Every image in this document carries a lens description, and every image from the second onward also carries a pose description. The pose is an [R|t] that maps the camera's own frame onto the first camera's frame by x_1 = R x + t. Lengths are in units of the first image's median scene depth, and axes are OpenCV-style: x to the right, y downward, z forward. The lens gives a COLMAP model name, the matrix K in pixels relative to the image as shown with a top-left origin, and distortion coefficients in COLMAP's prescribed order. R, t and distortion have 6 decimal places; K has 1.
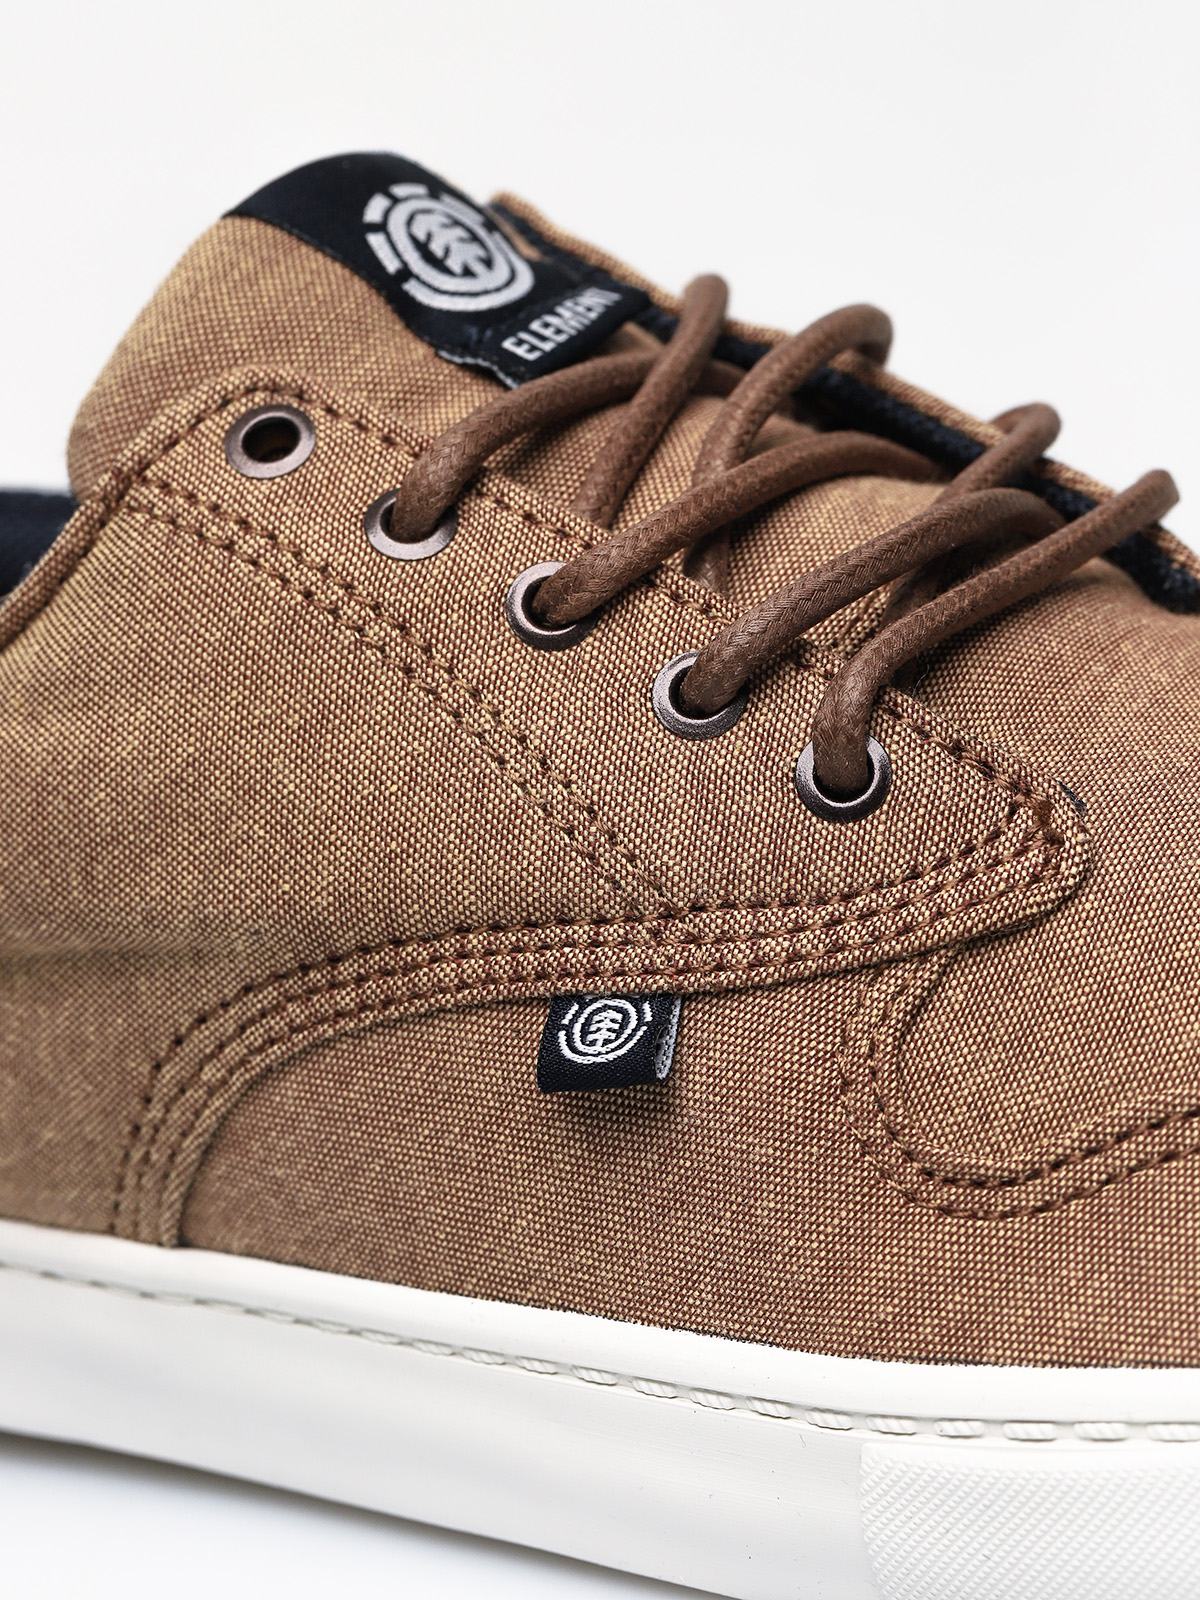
lens RADIAL K [[4498.1, 0, 600.0], [0, 4498.1, 800.0], [0, 0, 1]] dist [-0.209752, 0.000000]
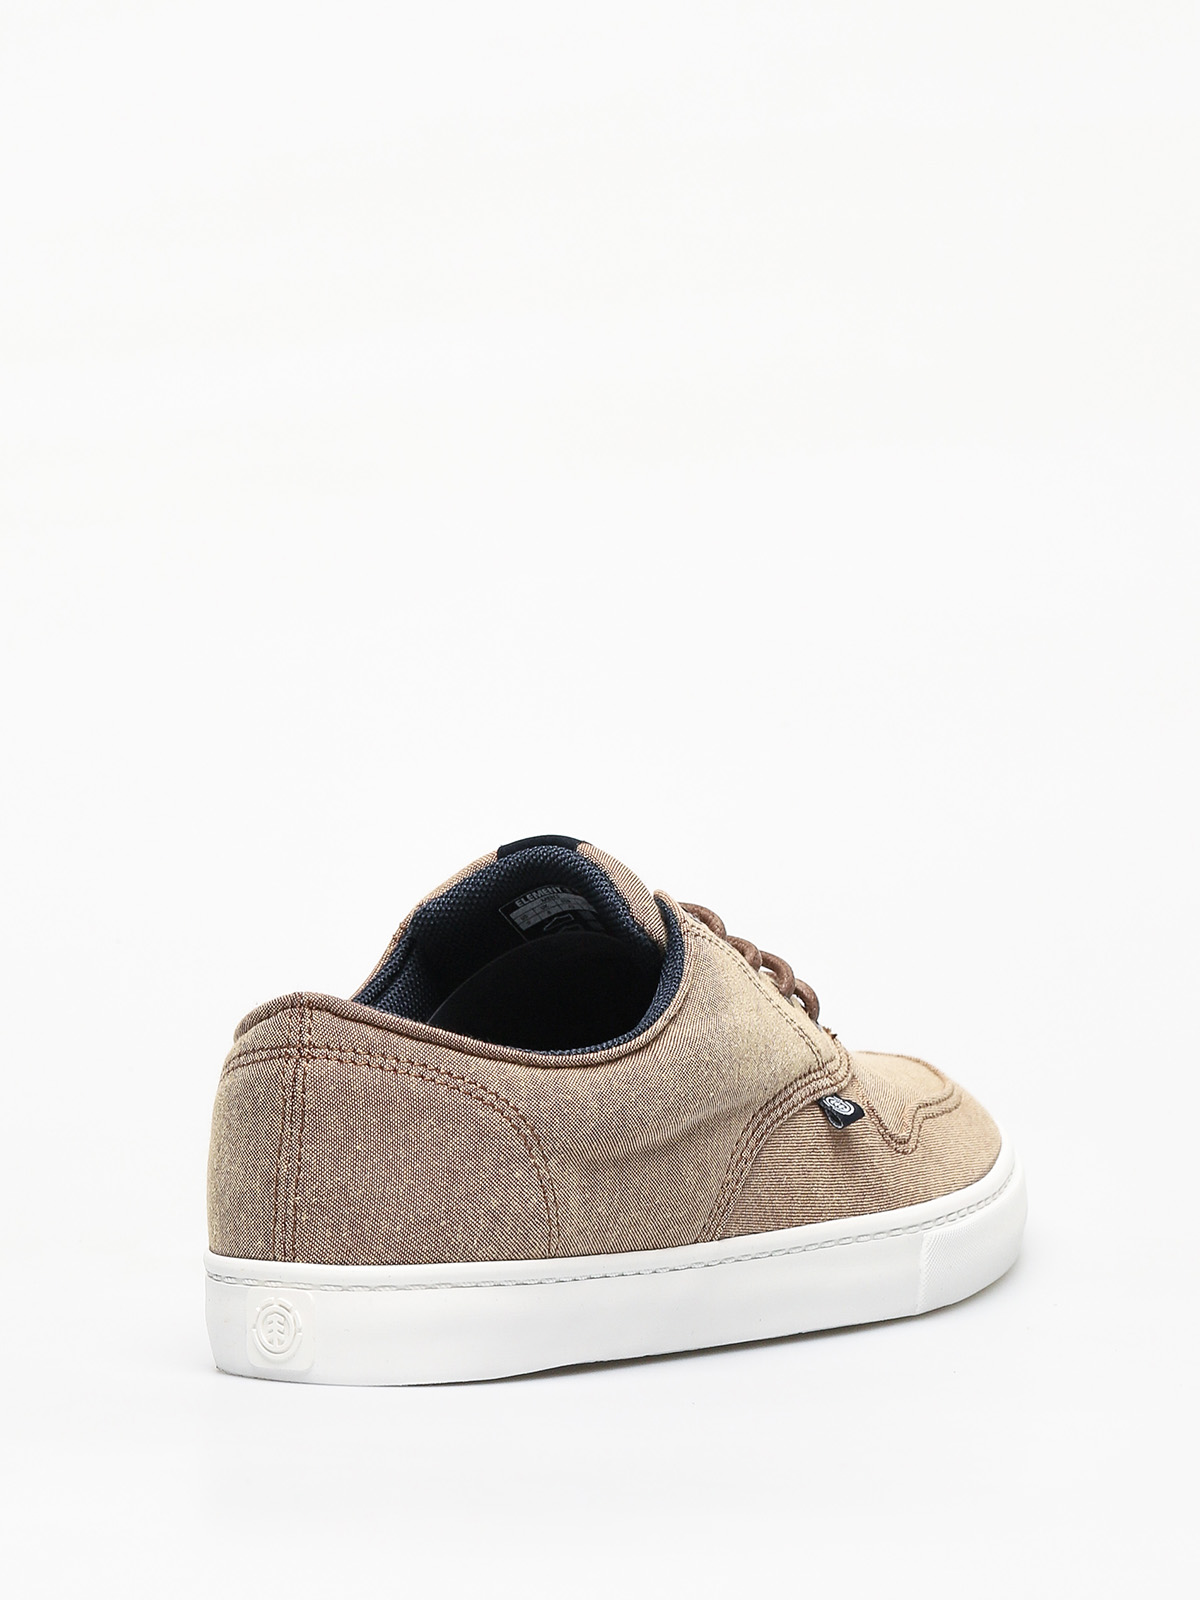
lens RADIAL K [[4498.1, 0, 600.0], [0, 4498.1, 799.4], [0, 0, 1]] dist [-0.209752, 0.000000]
pose [[0.203893, -0.013023, 0.978907, -2.754784], [0.161643, 0.986635, -0.020542, -0.103145], [-0.965556, 0.162422, 0.203273, 0.568440]]
